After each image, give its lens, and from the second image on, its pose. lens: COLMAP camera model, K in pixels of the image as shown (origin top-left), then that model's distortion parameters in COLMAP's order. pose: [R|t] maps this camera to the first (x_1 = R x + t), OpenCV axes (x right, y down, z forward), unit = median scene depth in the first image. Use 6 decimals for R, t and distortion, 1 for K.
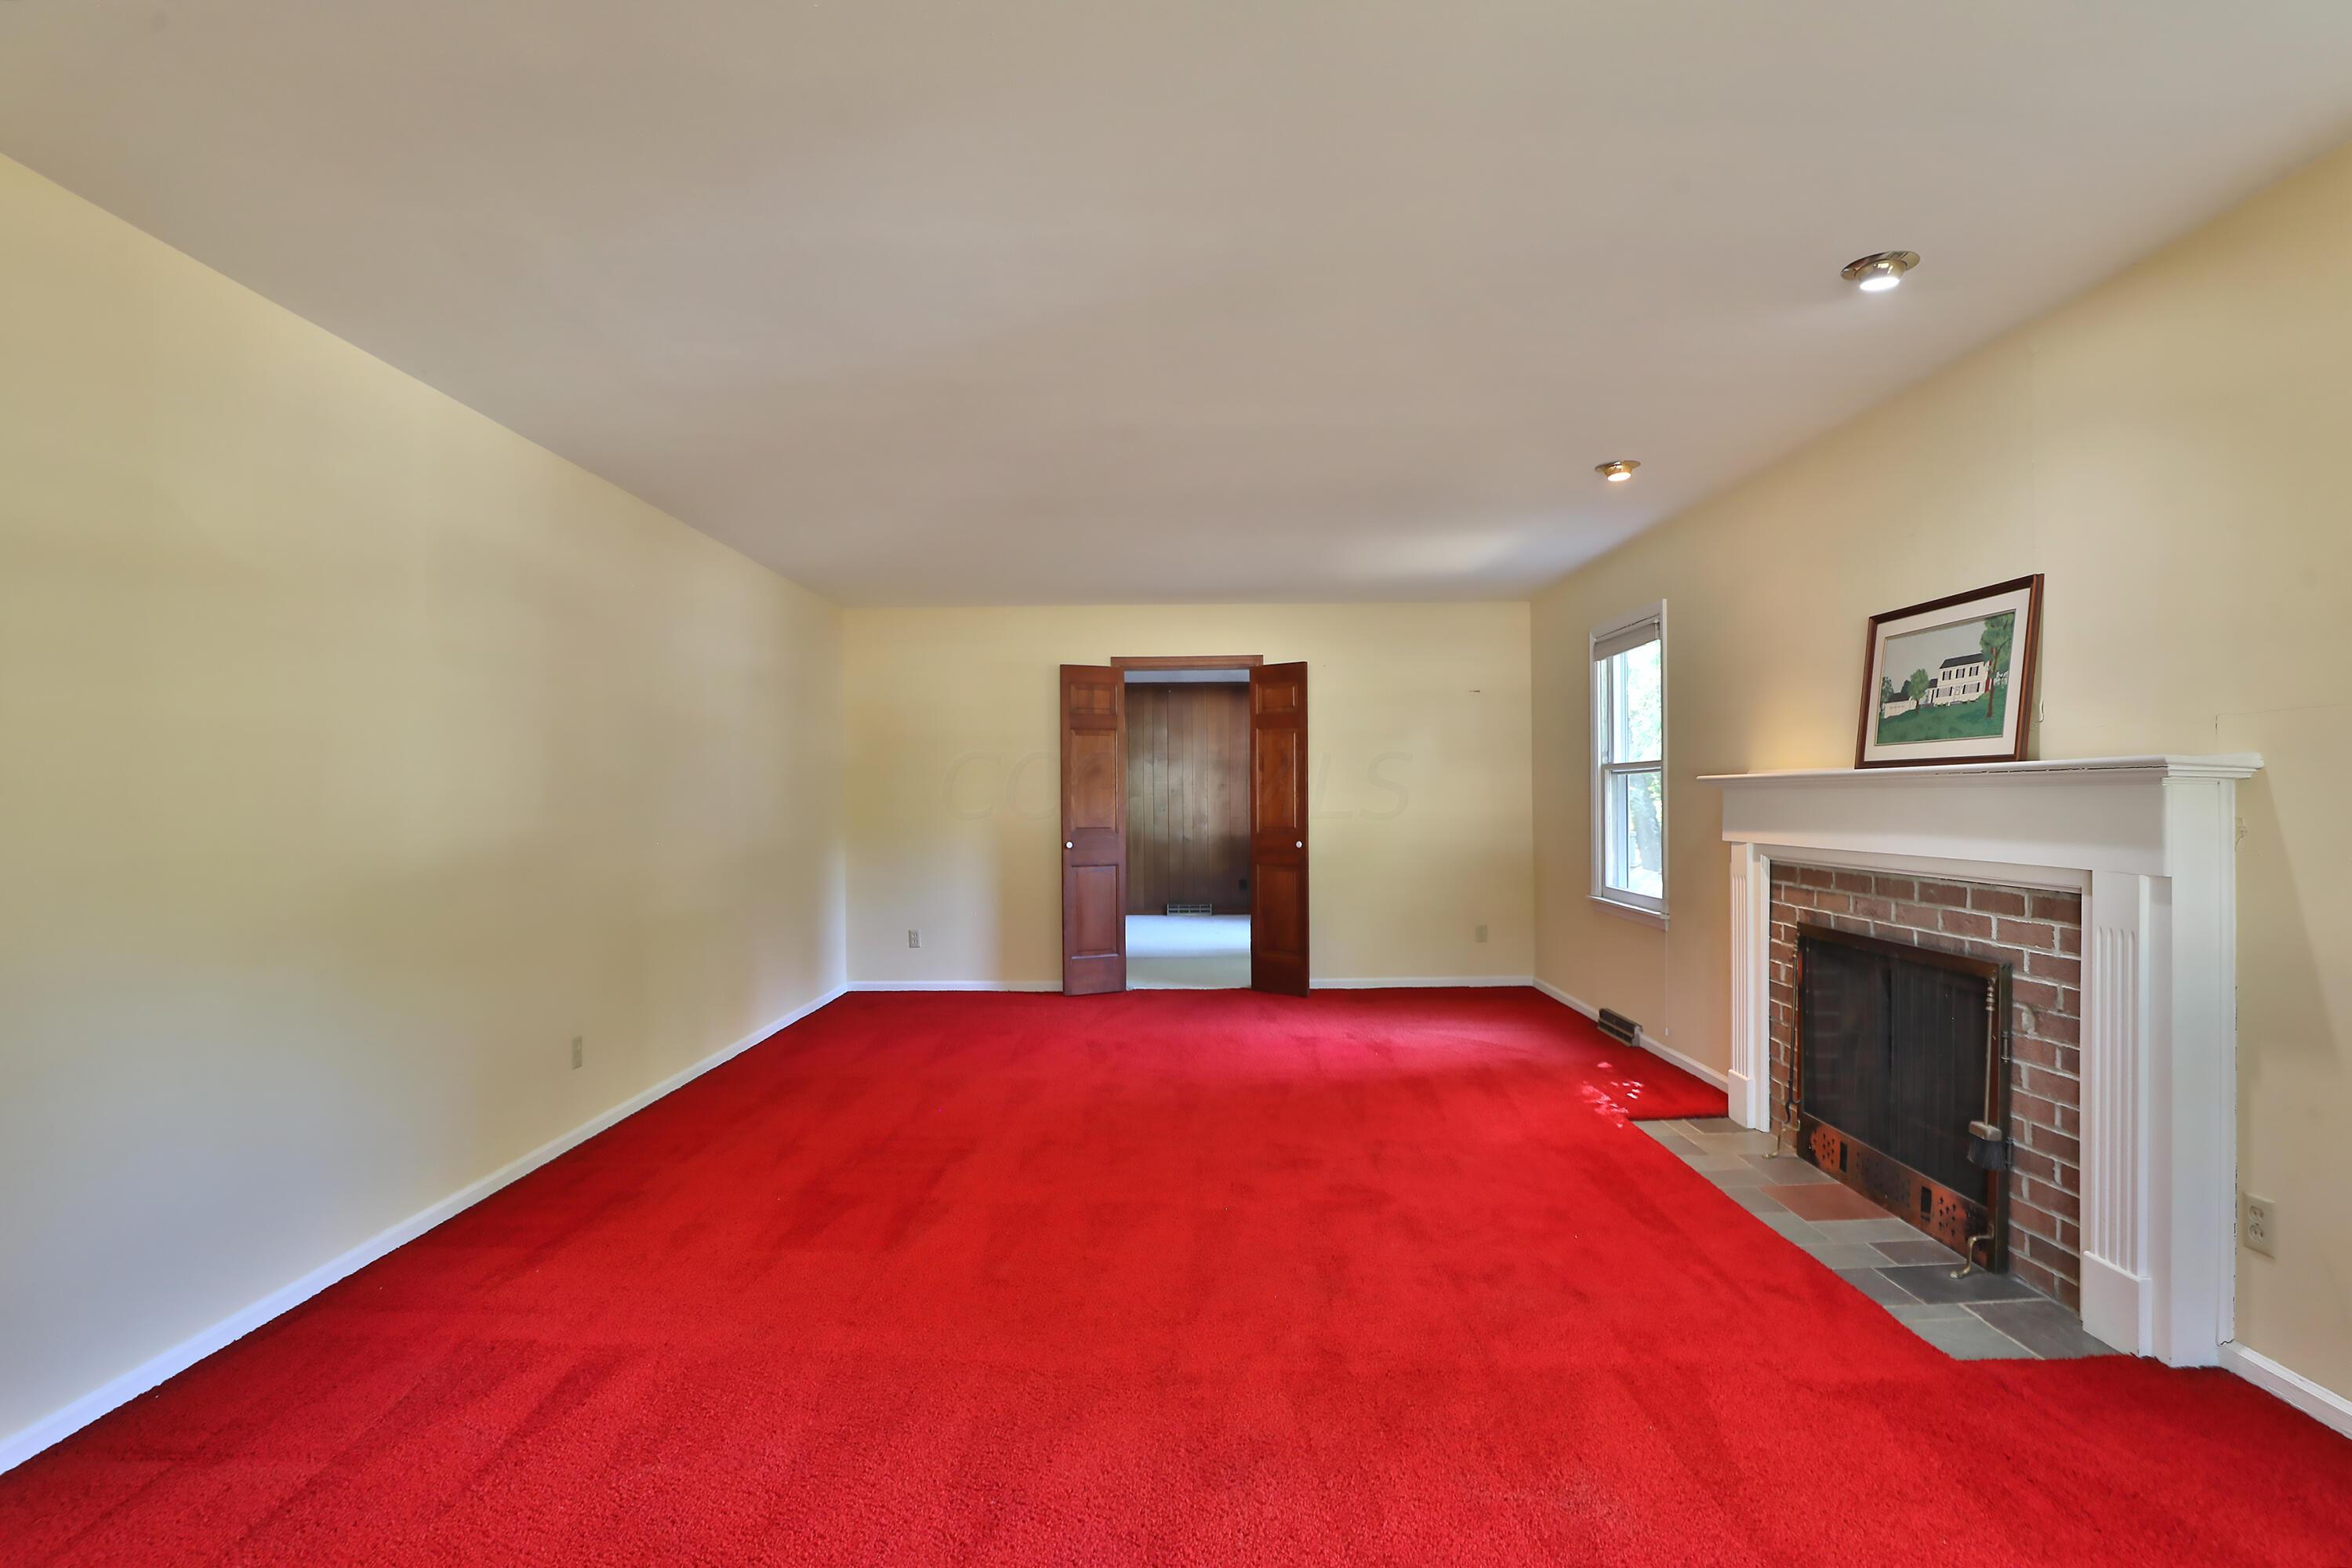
lens RADIAL K [[1125.2, 0, 1192.2], [0, 1125.2, 783.9], [0, 0, 1]] dist [-0.034357, 0.006125]
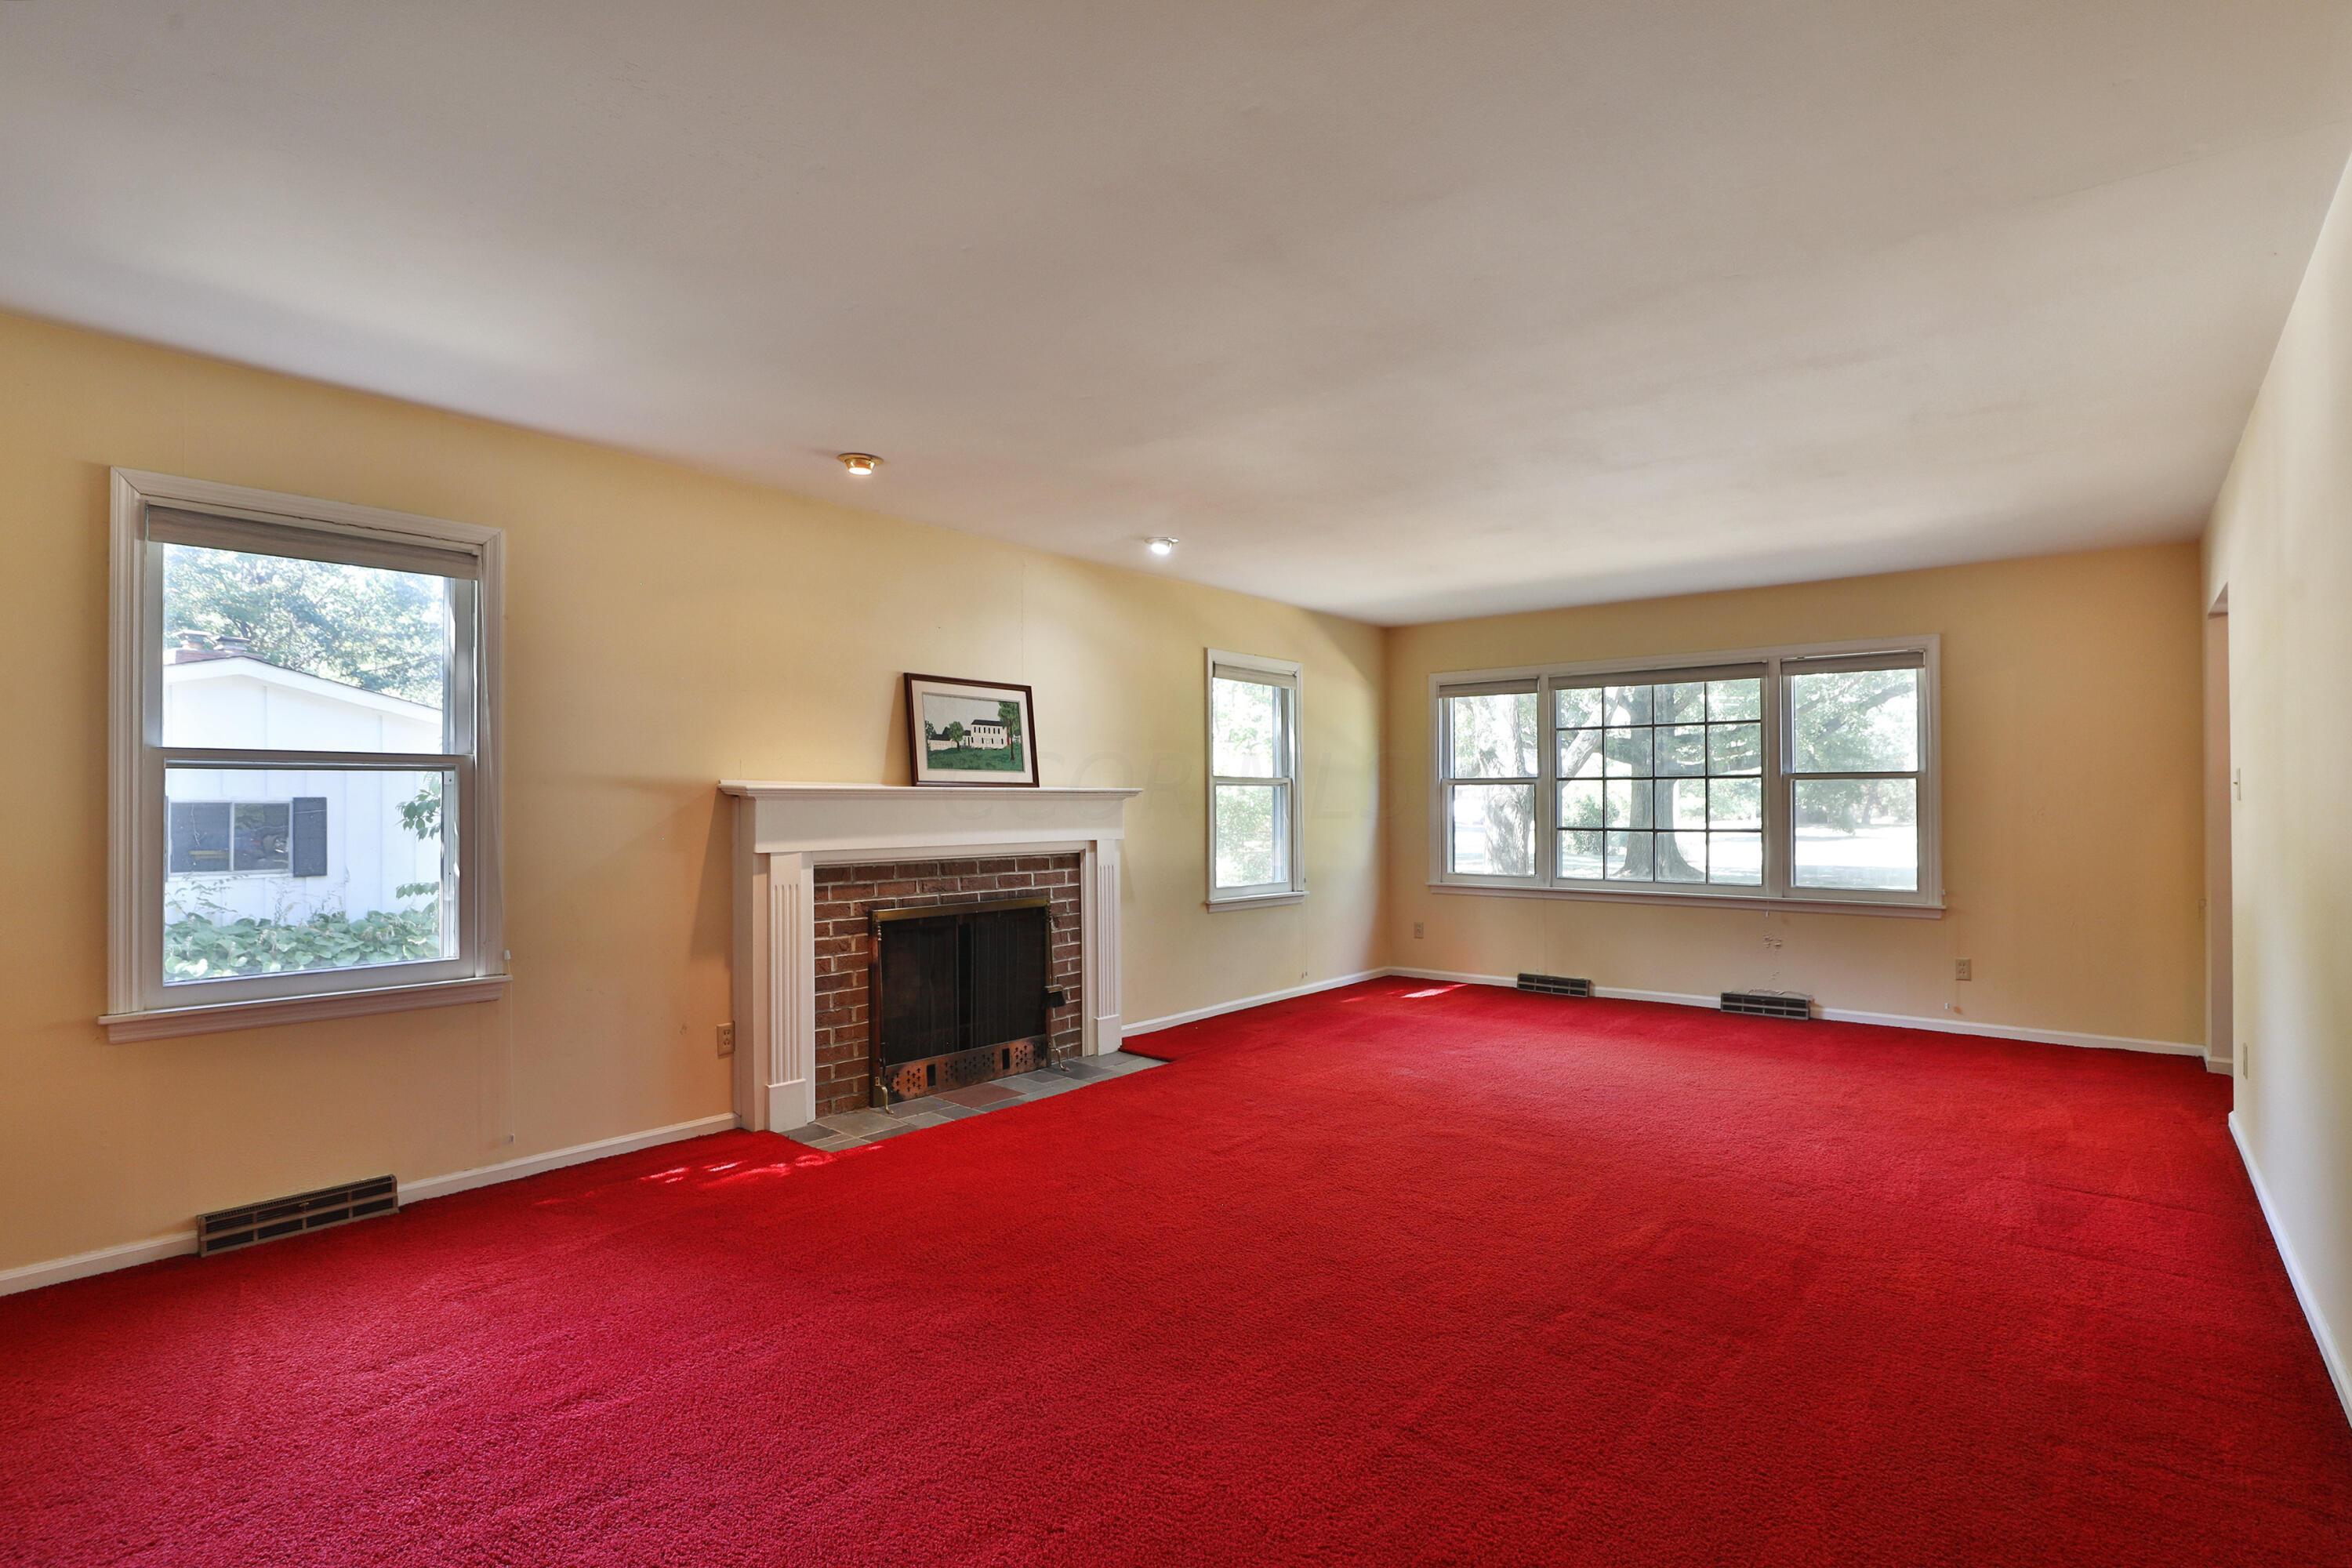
lens RADIAL K [[1125.2, 0, 1178.6], [0, 1125.2, 772.1], [0, 0, 1]] dist [-0.034357, 0.006125]
pose [[-0.759776, 0.026113, 0.649660, -0.534641], [-0.000613, 0.999164, -0.040878, 0.025836], [-0.650184, -0.031456, -0.759125, 1.865392]]
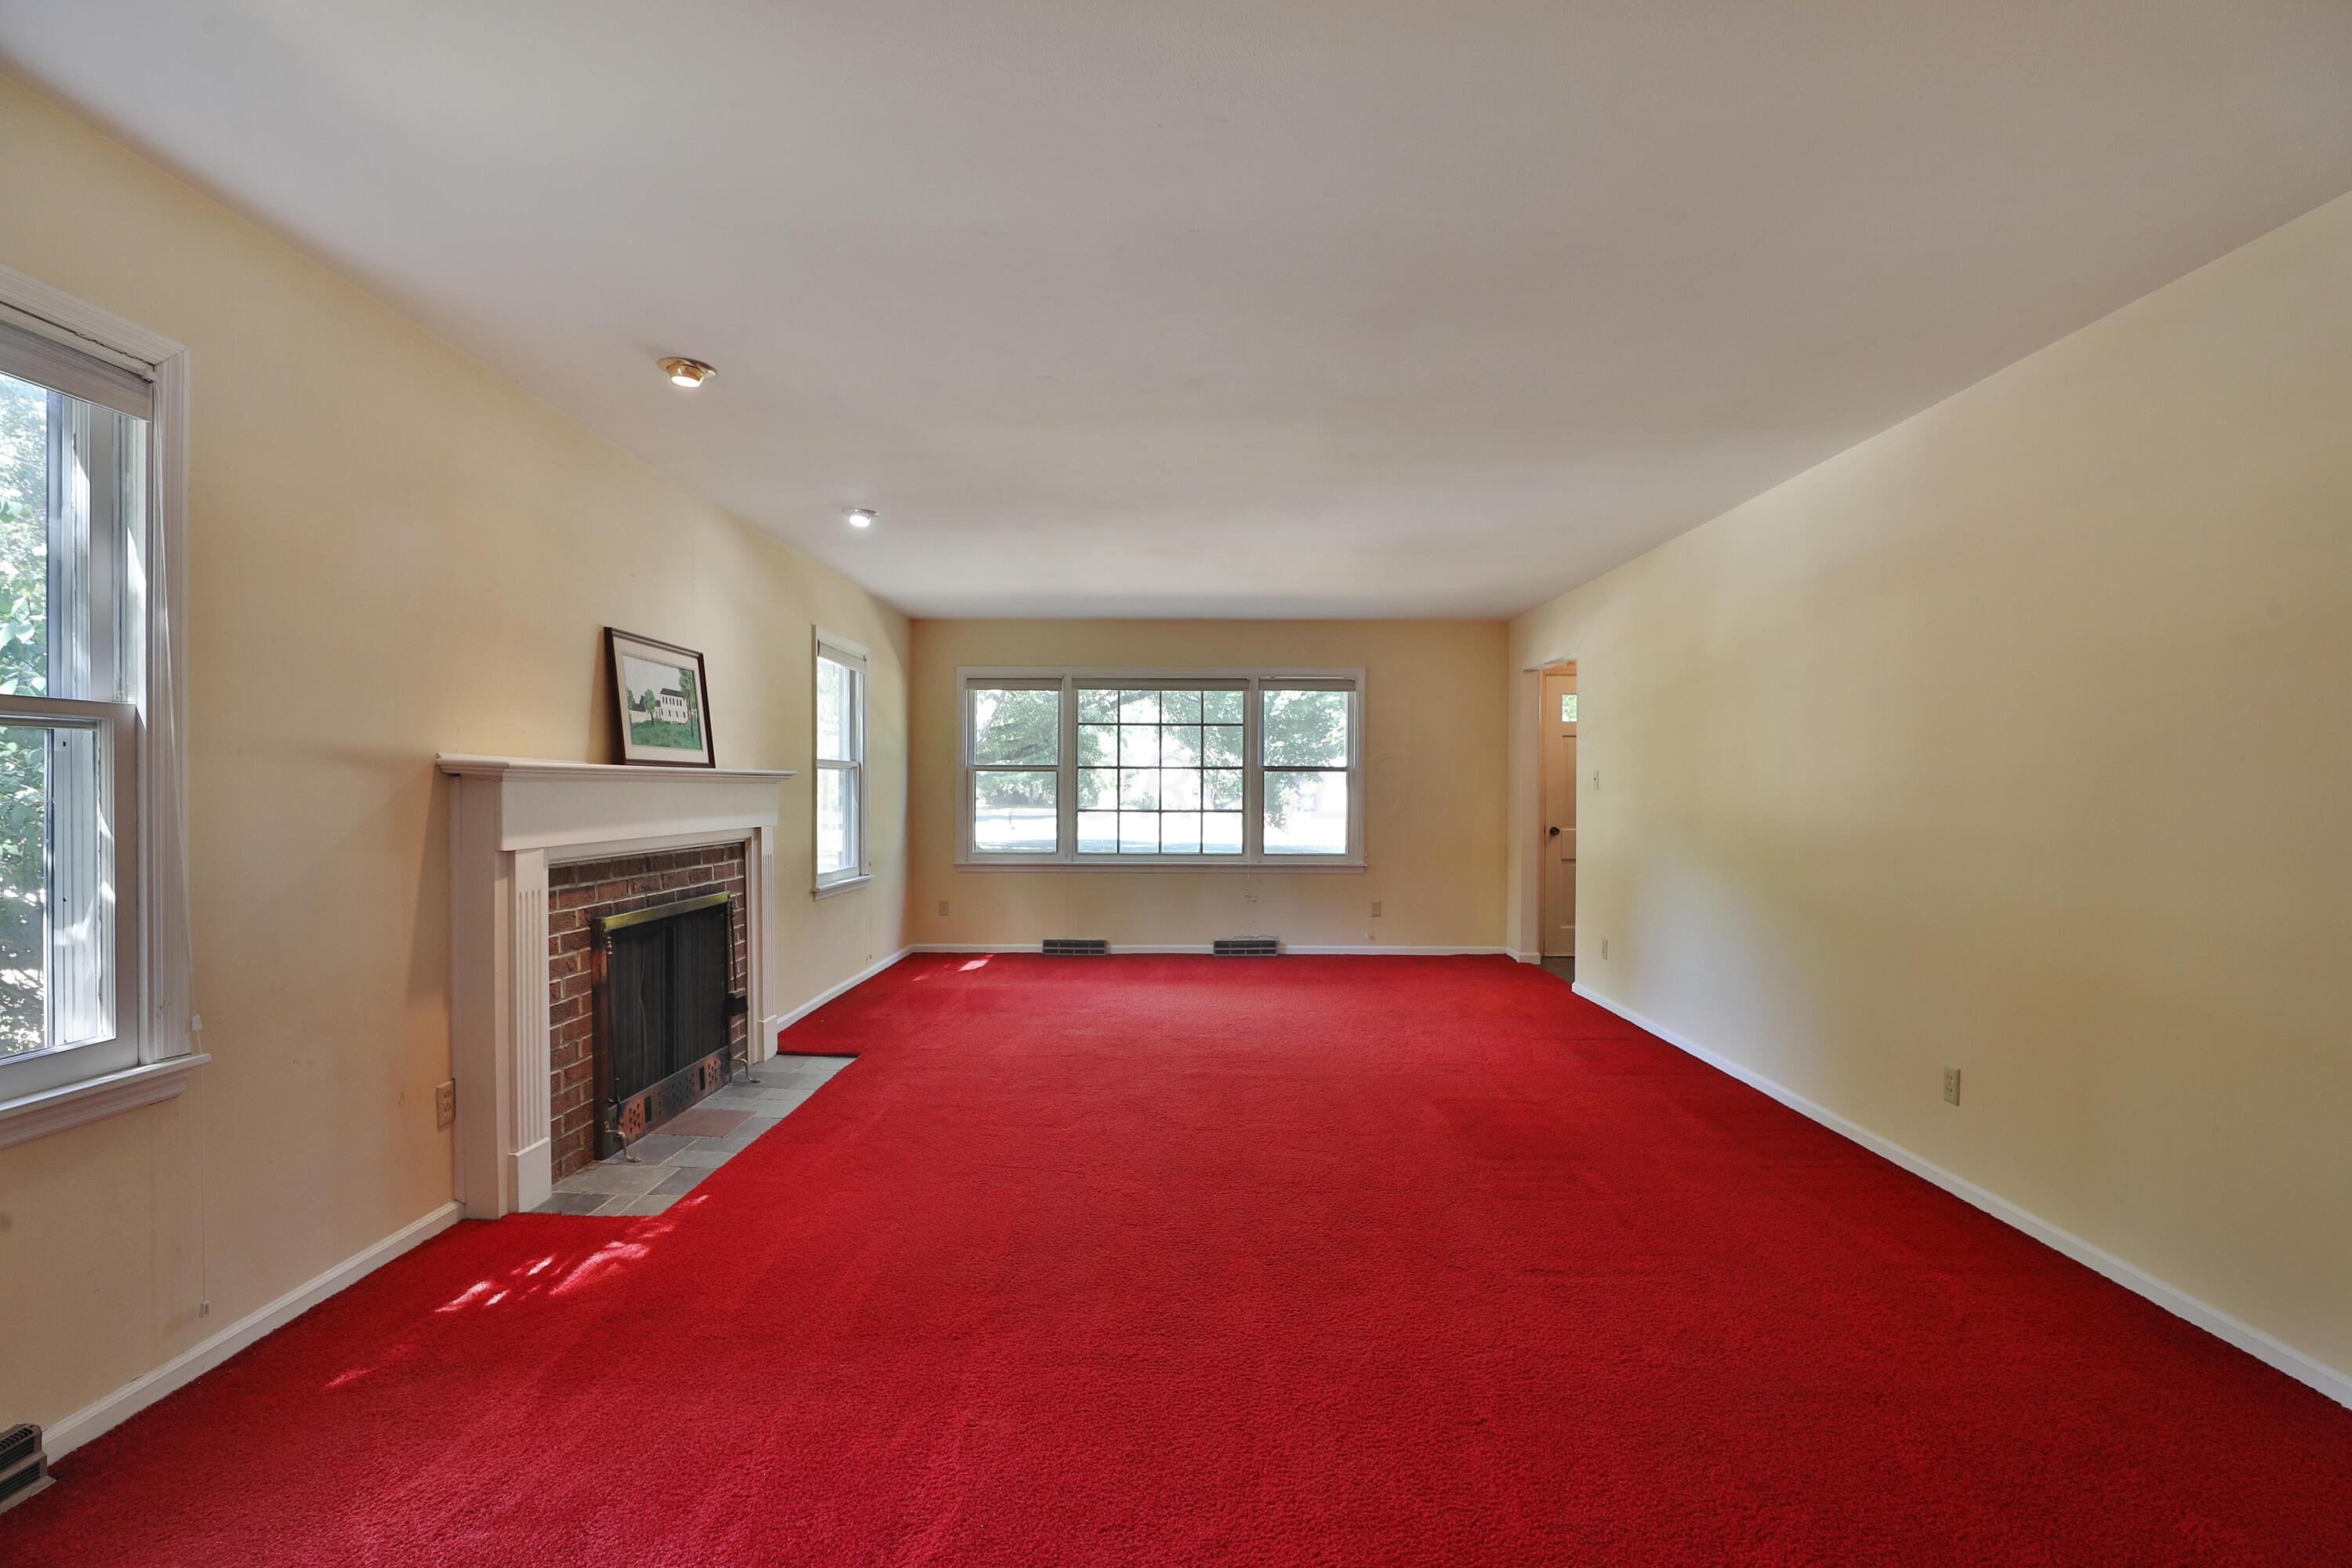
lens RADIAL K [[1066.0, 0, 1157.5], [0, 1066.0, 777.7], [0, 0, 1]] dist [-0.023552, 0.003349]
pose [[-0.999504, 0.003518, 0.031304, 0.035901], [0.002841, 0.999762, -0.021652, 0.024314], [-0.031372, -0.021553, -0.999275, 2.086701]]
